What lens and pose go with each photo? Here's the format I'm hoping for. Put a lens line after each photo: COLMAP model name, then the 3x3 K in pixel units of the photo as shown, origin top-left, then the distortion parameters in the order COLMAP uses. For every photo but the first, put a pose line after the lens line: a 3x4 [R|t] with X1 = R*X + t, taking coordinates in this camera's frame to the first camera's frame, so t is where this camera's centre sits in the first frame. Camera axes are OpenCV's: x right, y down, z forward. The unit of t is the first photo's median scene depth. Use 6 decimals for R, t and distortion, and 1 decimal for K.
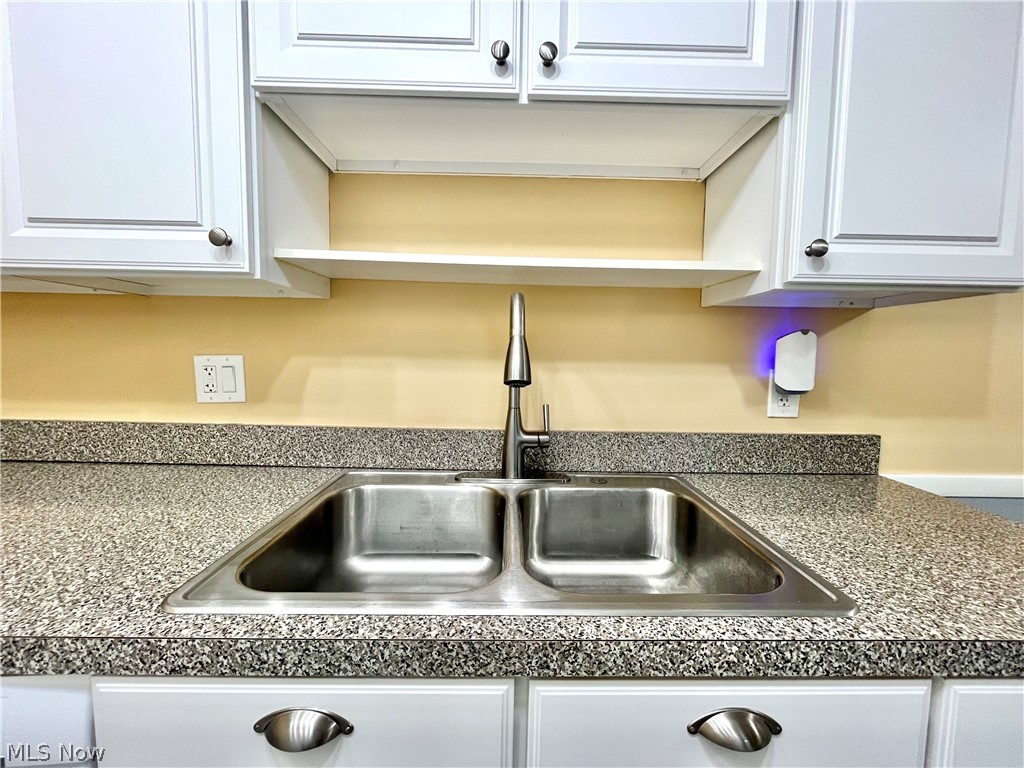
lens RADIAL K [[411.3, 0, 512.0], [0, 411.3, 384.0], [0, 0, 1]] dist [-0.000291, -0.000083]
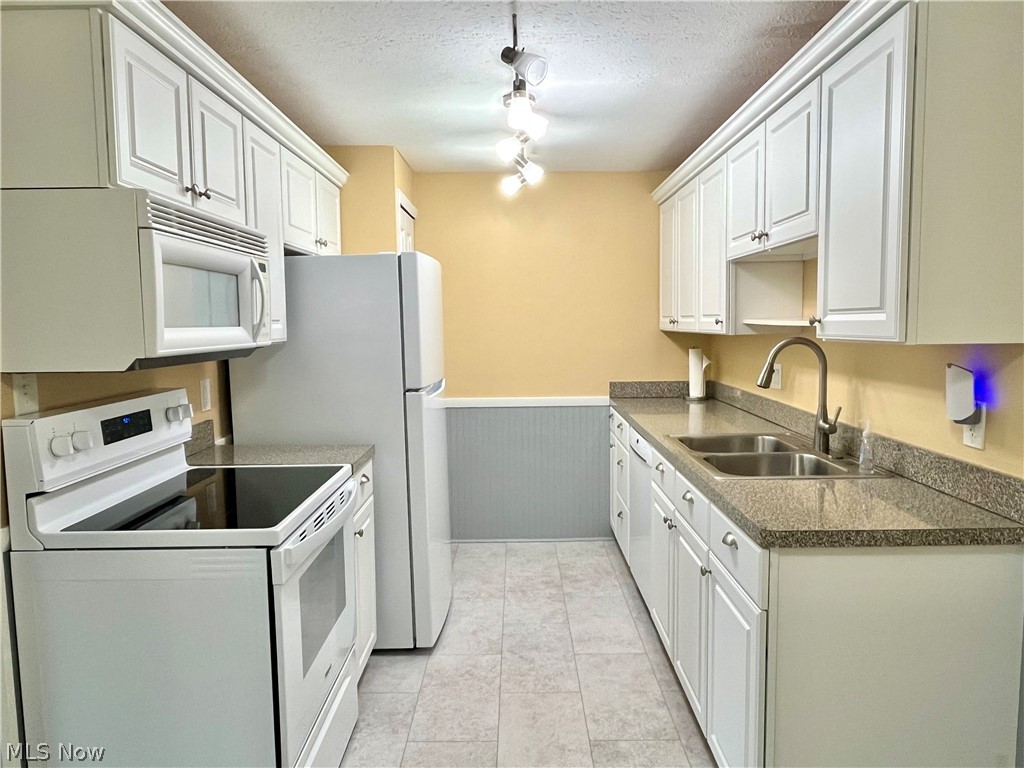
lens RADIAL K [[700.3, 0, 512.0], [0, 700.3, 384.0], [0, 0, 1]] dist [-0.004307, -0.003233]
pose [[-0.028713, 0.072091, -0.996985, 2.477308], [-0.060003, 0.995473, 0.073710, -0.138262], [0.997785, 0.061938, -0.024257, -0.111561]]
